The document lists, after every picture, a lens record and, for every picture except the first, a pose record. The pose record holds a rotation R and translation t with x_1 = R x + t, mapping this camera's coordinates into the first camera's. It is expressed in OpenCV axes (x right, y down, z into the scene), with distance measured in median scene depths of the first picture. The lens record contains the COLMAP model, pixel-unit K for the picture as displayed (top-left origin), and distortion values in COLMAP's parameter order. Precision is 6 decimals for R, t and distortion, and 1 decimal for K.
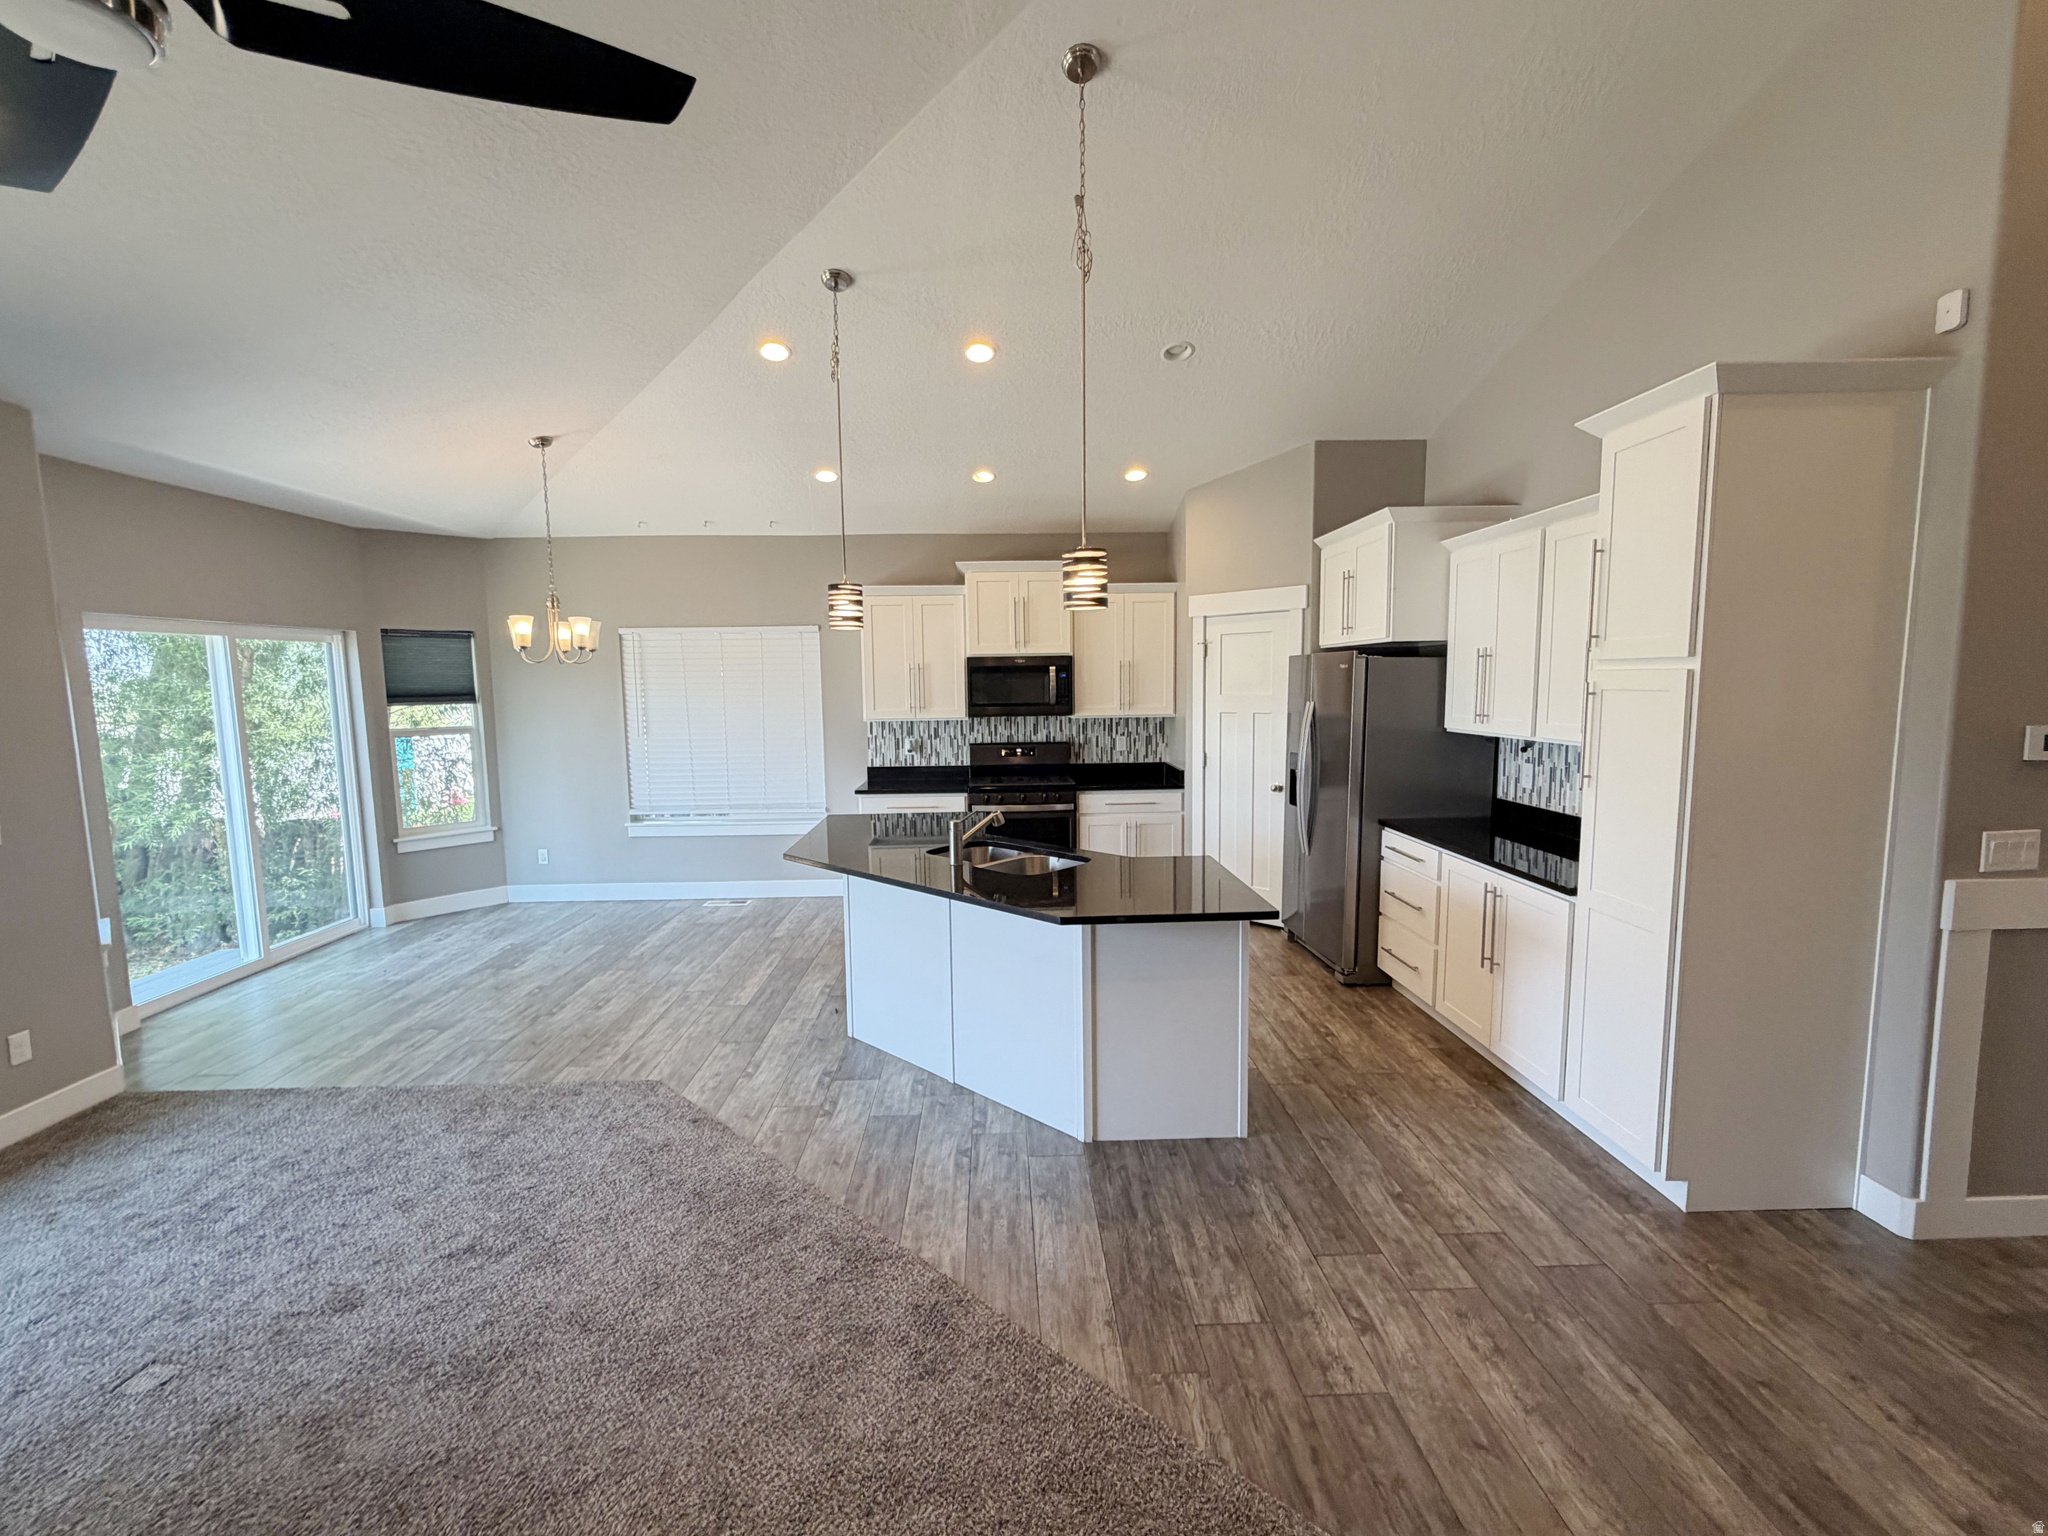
lens RADIAL K [[848.5, 0, 1017.3], [0, 848.5, 771.8], [0, 0, 1]] dist [0.002526, 0.000434]
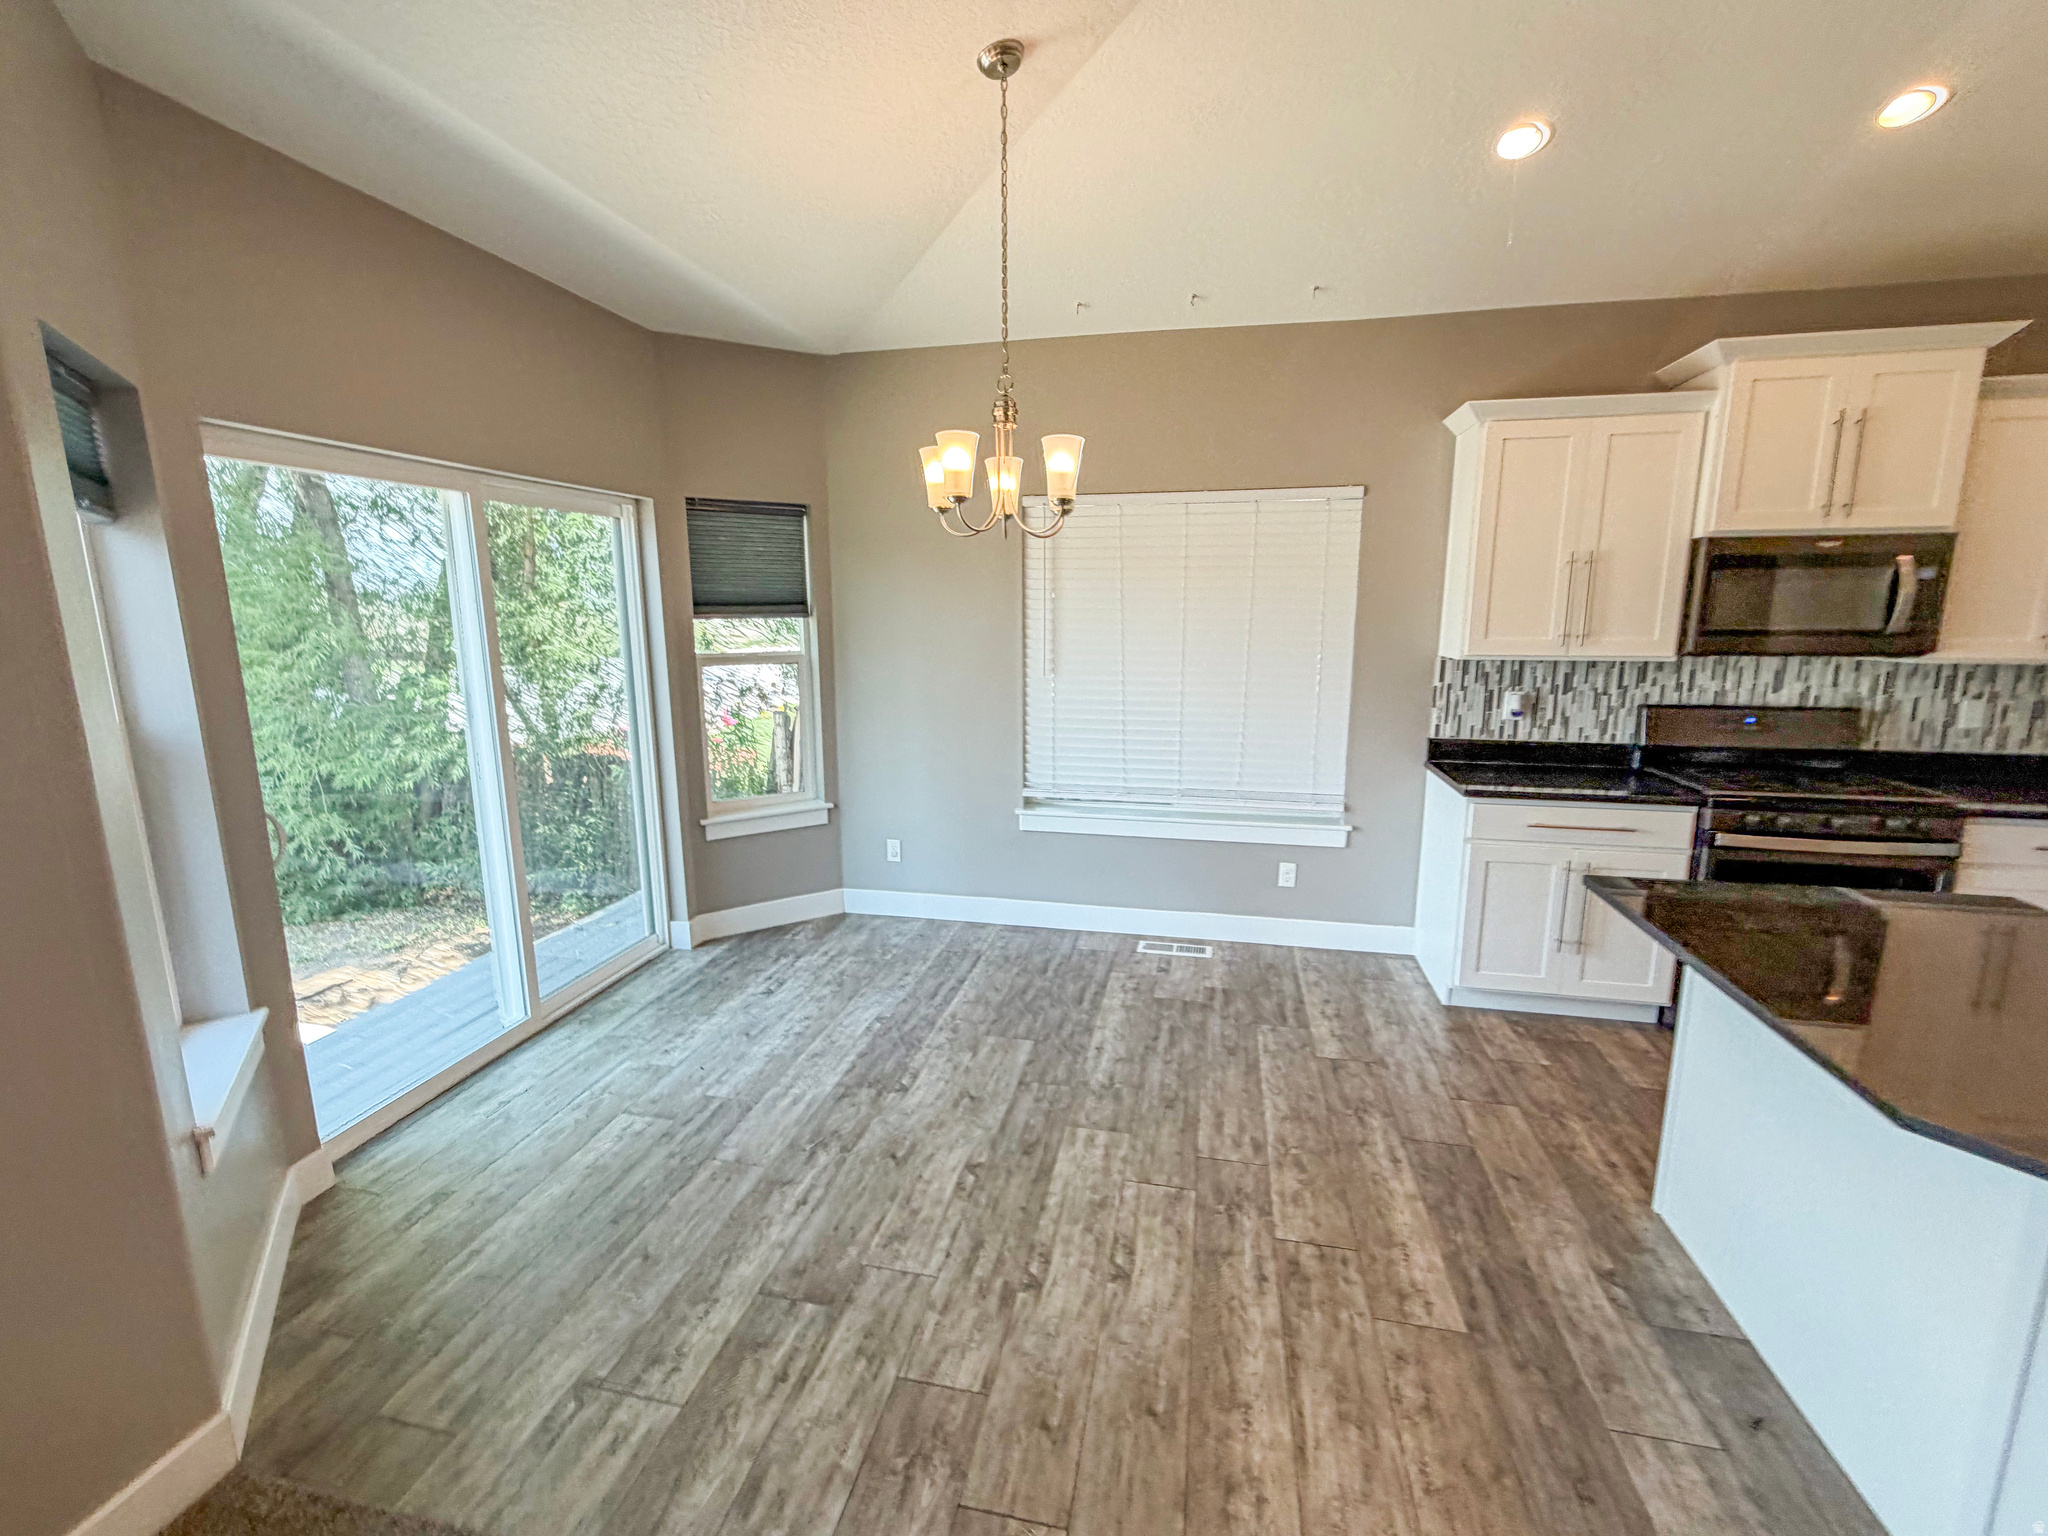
lens RADIAL K [[831.8, 0, 1016.0], [0, 831.8, 763.2], [0, 0, 1]] dist [-0.000210, -0.000213]
pose [[0.972797, 0.053037, -0.225507, -0.356093], [-0.035095, 0.995945, 0.082840, -0.028928], [0.228986, -0.072672, 0.970713, 0.435154]]
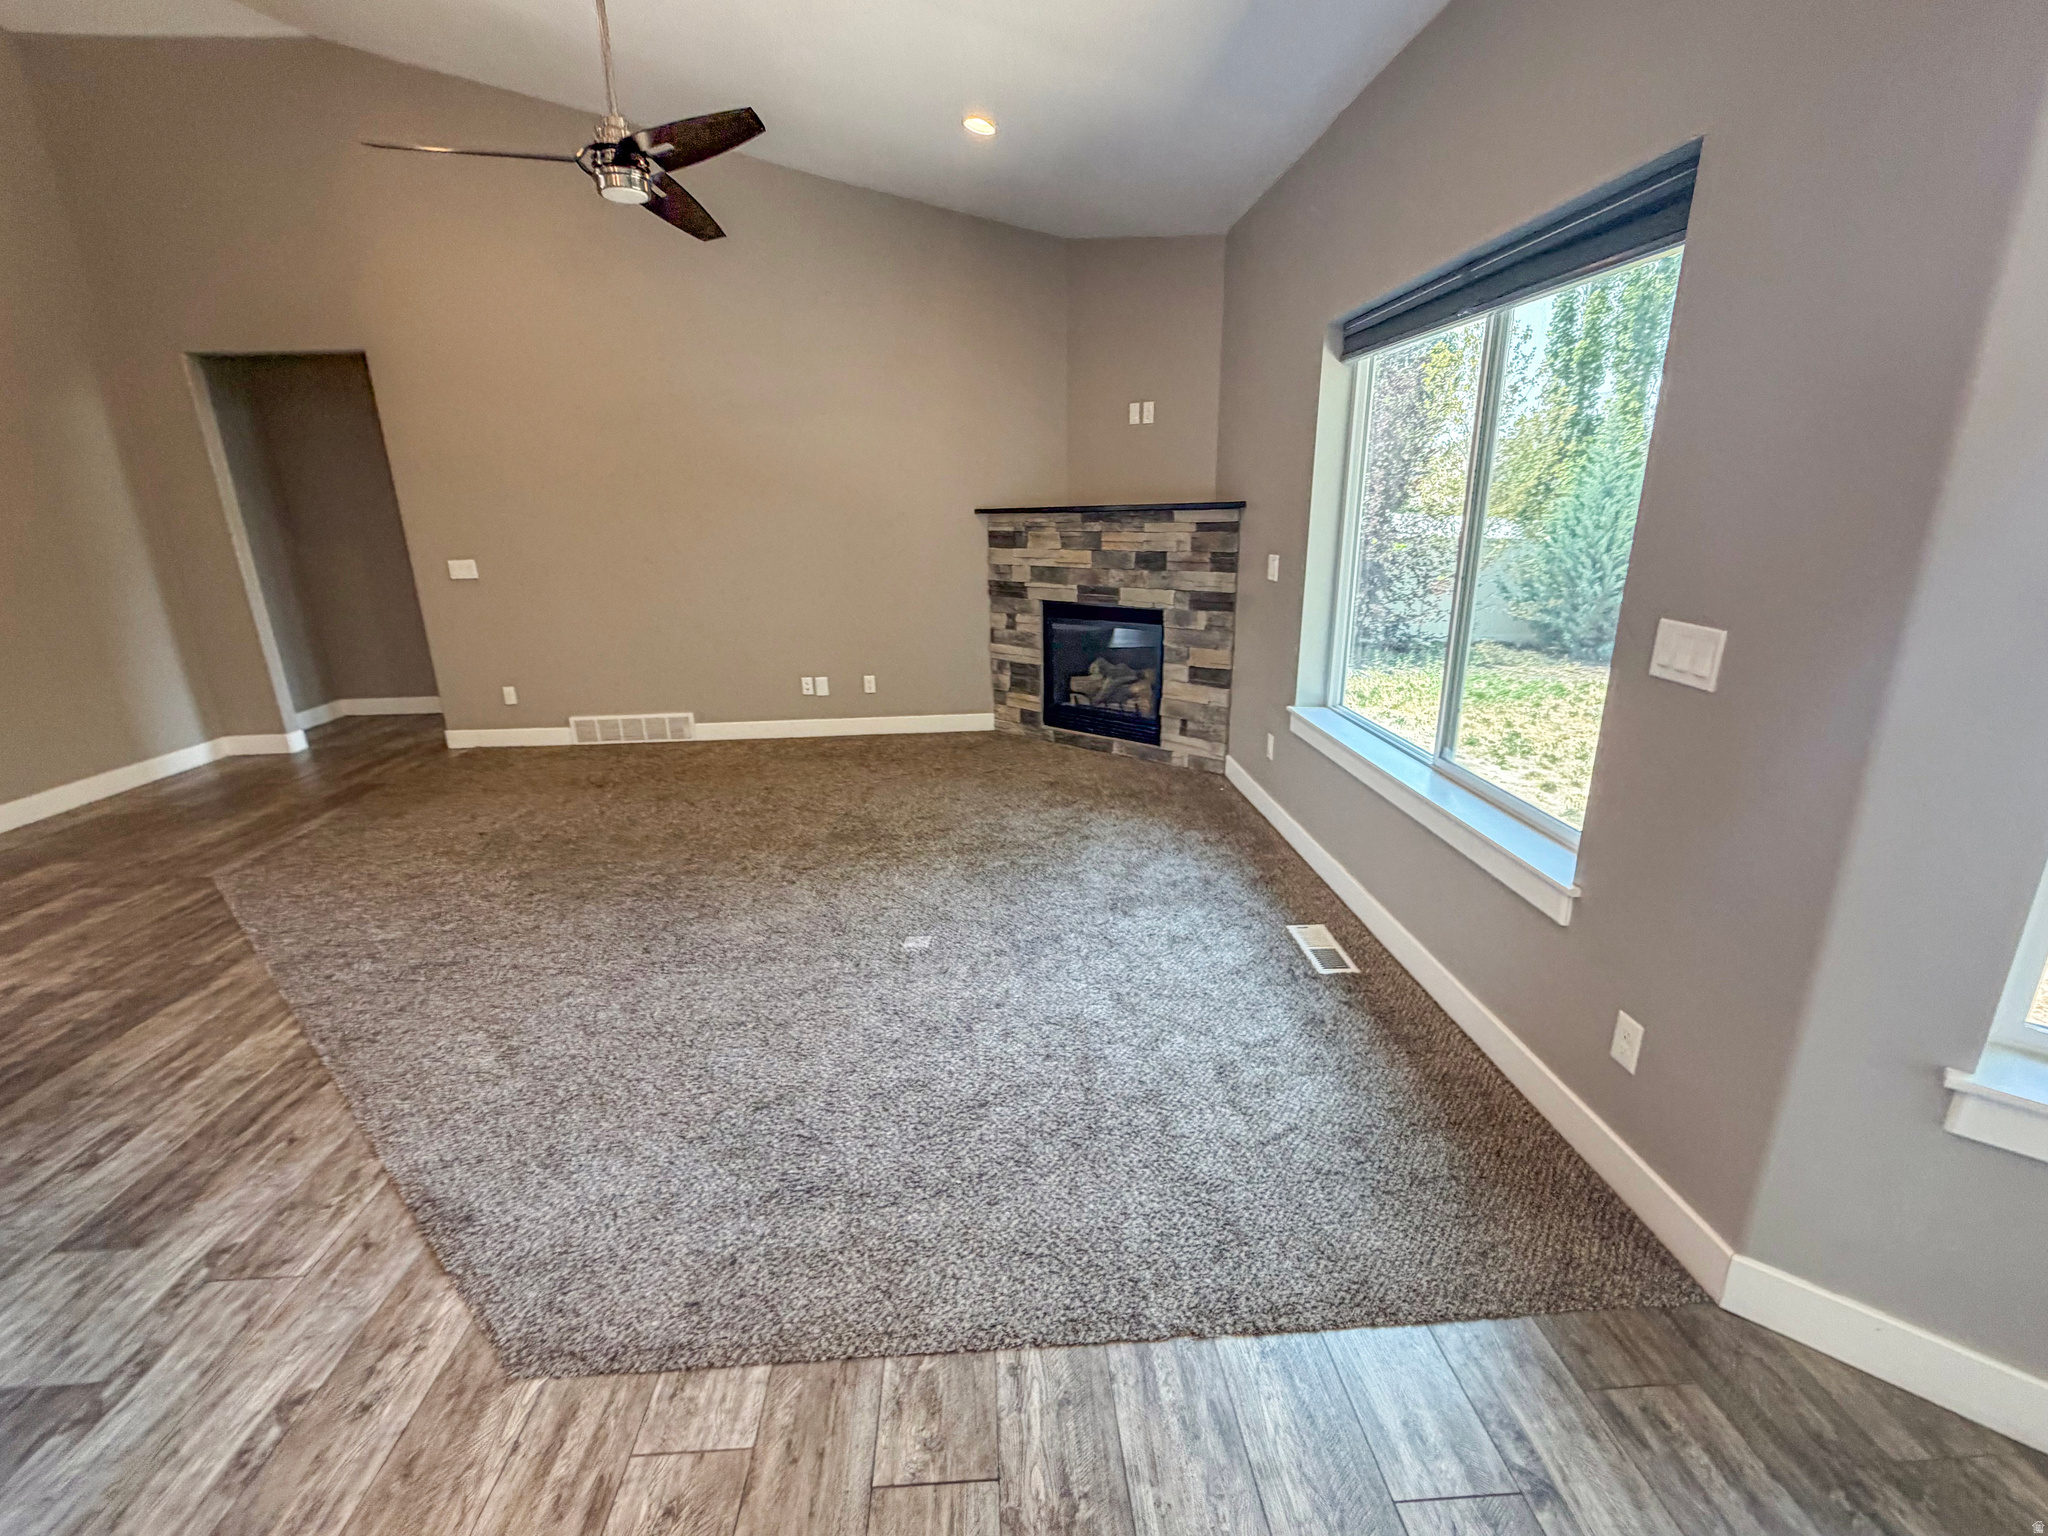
lens RADIAL K [[831.8, 0, 1016.0], [0, 831.8, 763.2], [0, 0, 1]] dist [-0.000210, -0.000213]
pose [[-0.998705, 0.044655, -0.024385, -0.428445], [0.031222, 0.916305, 0.399262, -0.049420], [0.040173, 0.397983, -0.916513, 0.802315]]
